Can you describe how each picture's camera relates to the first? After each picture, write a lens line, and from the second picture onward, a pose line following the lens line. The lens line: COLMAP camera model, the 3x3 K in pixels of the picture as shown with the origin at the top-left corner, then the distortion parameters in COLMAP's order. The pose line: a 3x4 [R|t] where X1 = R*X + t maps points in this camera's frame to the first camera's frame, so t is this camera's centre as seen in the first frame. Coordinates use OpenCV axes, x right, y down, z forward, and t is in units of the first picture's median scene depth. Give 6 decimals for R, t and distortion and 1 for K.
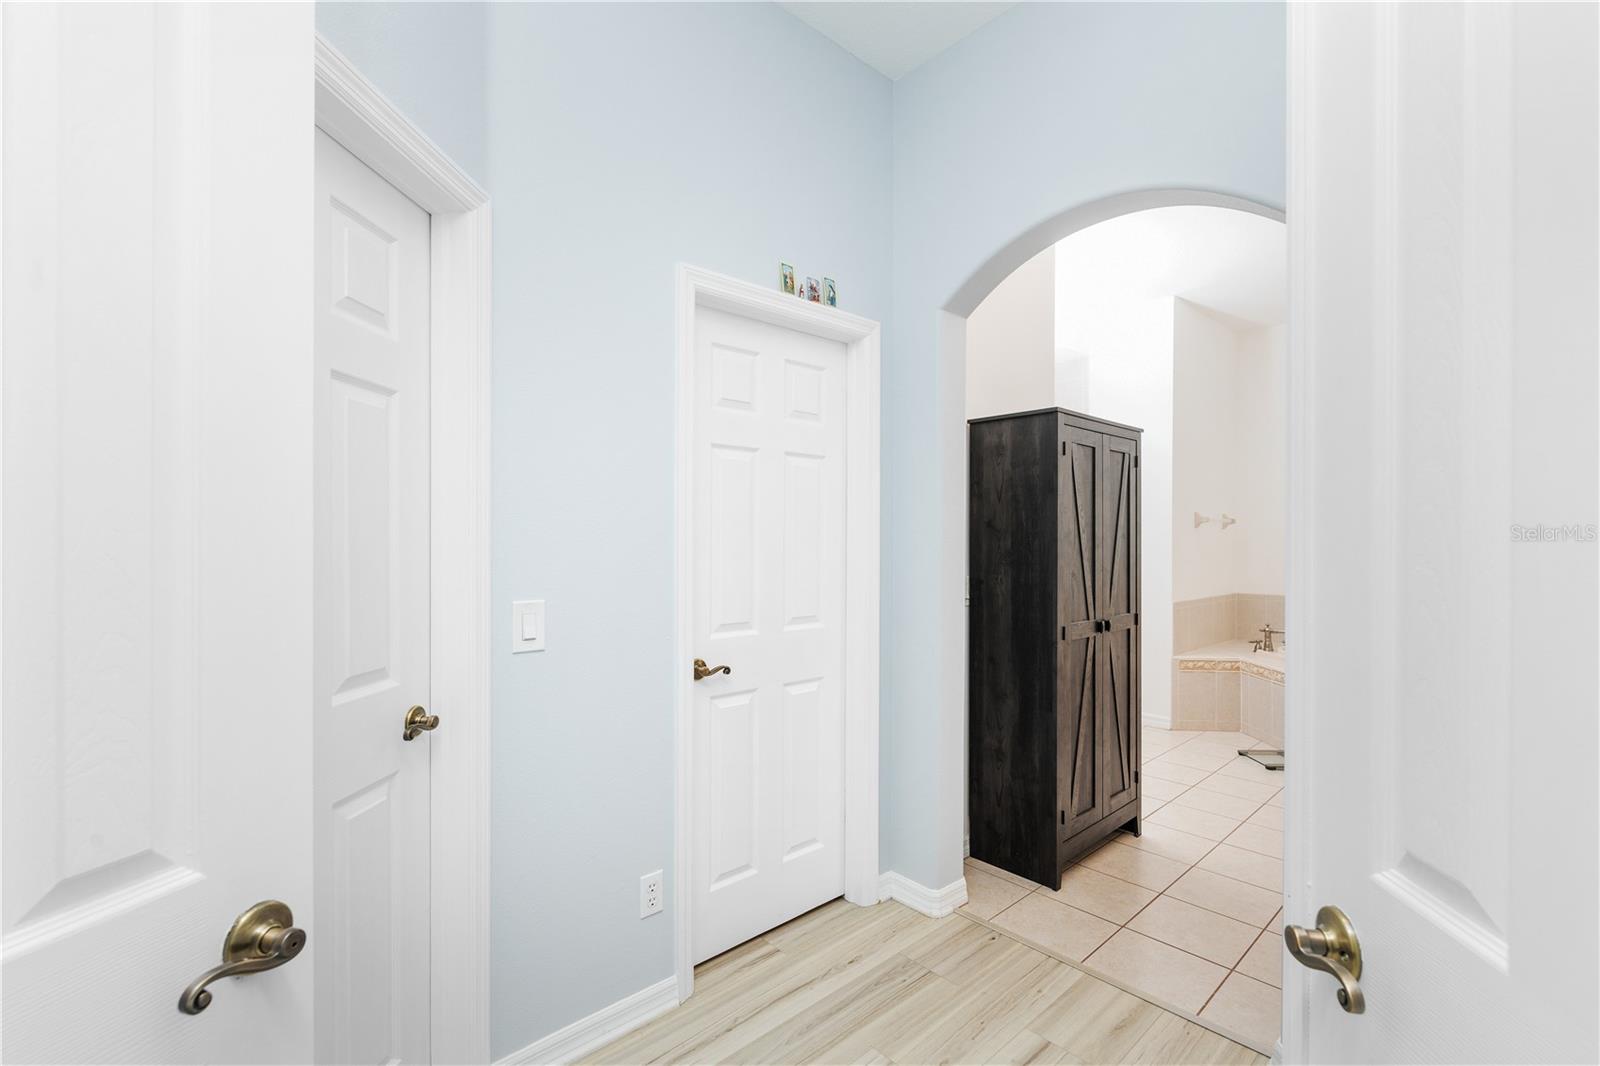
lens RADIAL K [[700.4, 0, 801.4], [0, 700.4, 537.8], [0, 0, 1]] dist [-0.003228, -0.000168]
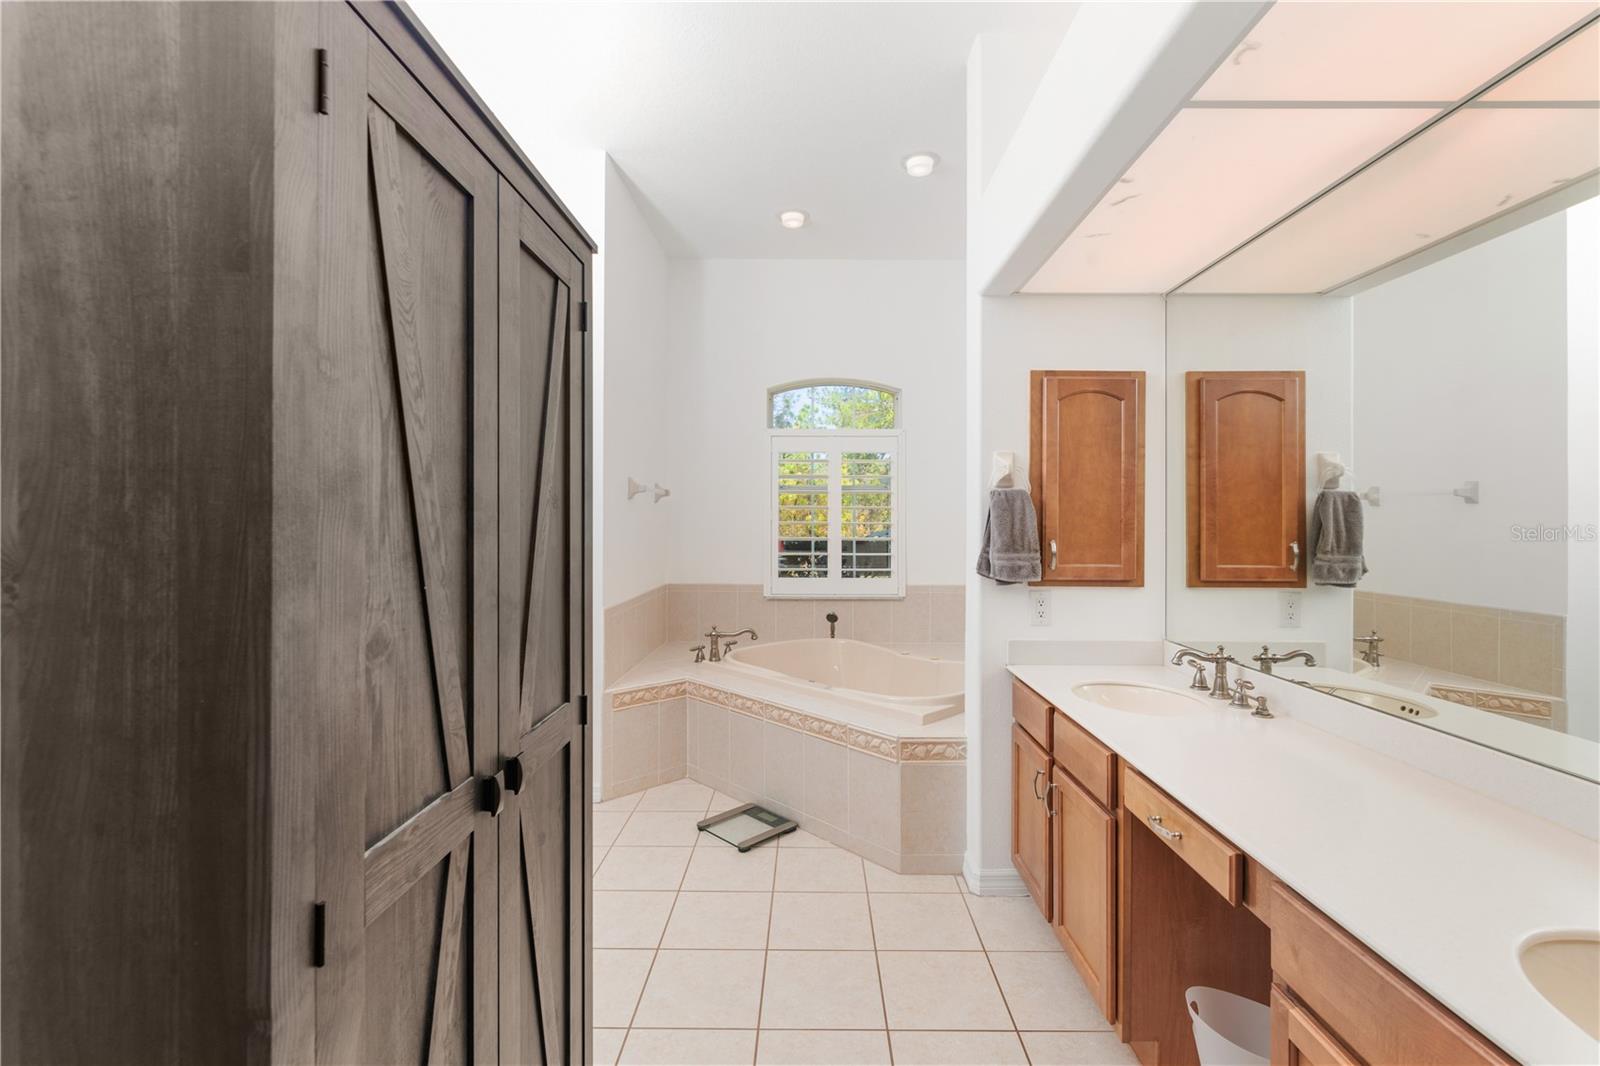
lens RADIAL K [[691.5, 0, 804.0], [0, 691.5, 526.3], [0, 0, 1]] dist [-0.000699, 0.000067]
pose [[0.679985, -0.004393, 0.733213, 0.282991], [-0.006701, 0.999903, 0.012205, 0.005846], [-0.733196, -0.013213, 0.679889, 0.657865]]
